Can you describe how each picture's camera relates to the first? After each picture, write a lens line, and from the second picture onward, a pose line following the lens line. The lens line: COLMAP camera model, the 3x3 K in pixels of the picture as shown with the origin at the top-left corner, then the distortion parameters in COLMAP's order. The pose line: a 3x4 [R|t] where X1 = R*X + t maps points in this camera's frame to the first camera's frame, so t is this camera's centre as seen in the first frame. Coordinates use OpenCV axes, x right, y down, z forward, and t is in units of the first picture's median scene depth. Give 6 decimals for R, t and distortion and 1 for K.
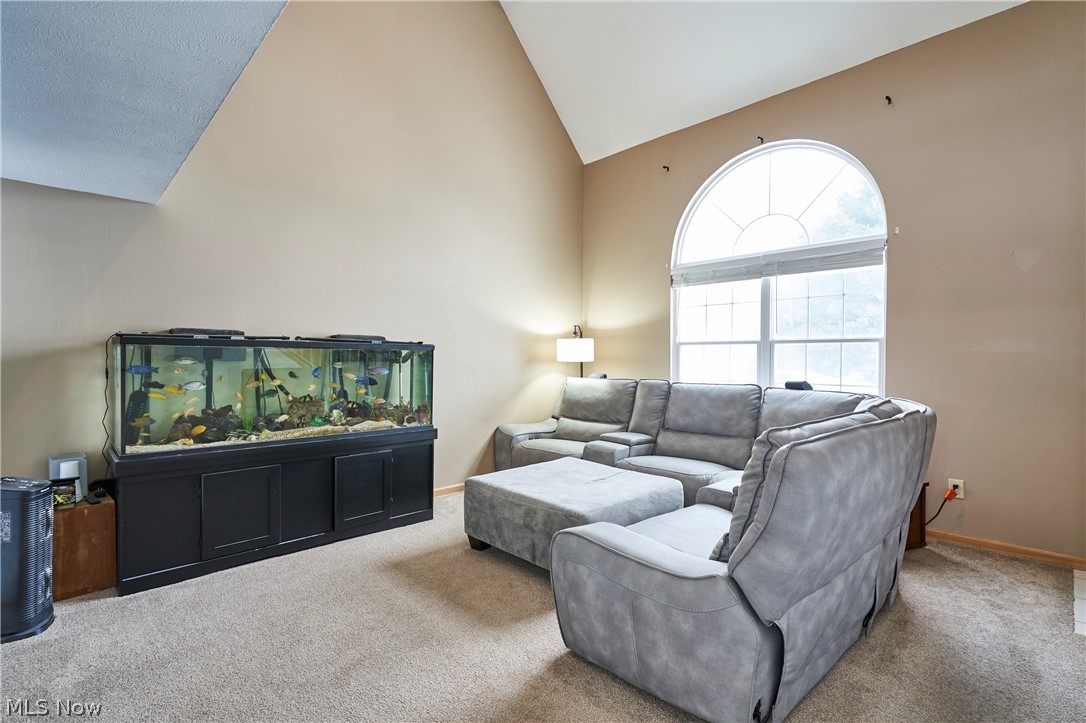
lens RADIAL K [[505.1, 0, 544.1], [0, 505.1, 365.7], [0, 0, 1]] dist [-0.000899, 0.000087]
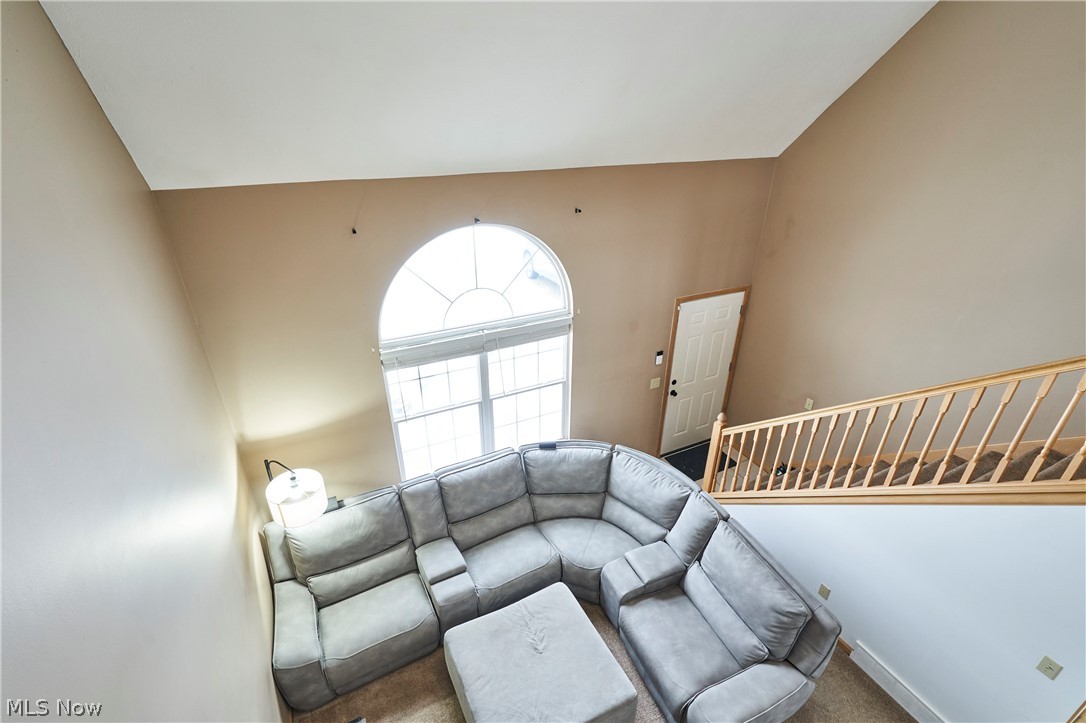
lens RADIAL K [[505.1, 0, 544.1], [0, 505.1, 365.7], [0, 0, 1]] dist [-0.000899, 0.000087]
pose [[0.302405, -0.450245, 0.840137, -0.419051], [0.010338, 0.882903, 0.469442, -0.631745], [-0.953123, -0.133276, 0.271649, 0.583304]]
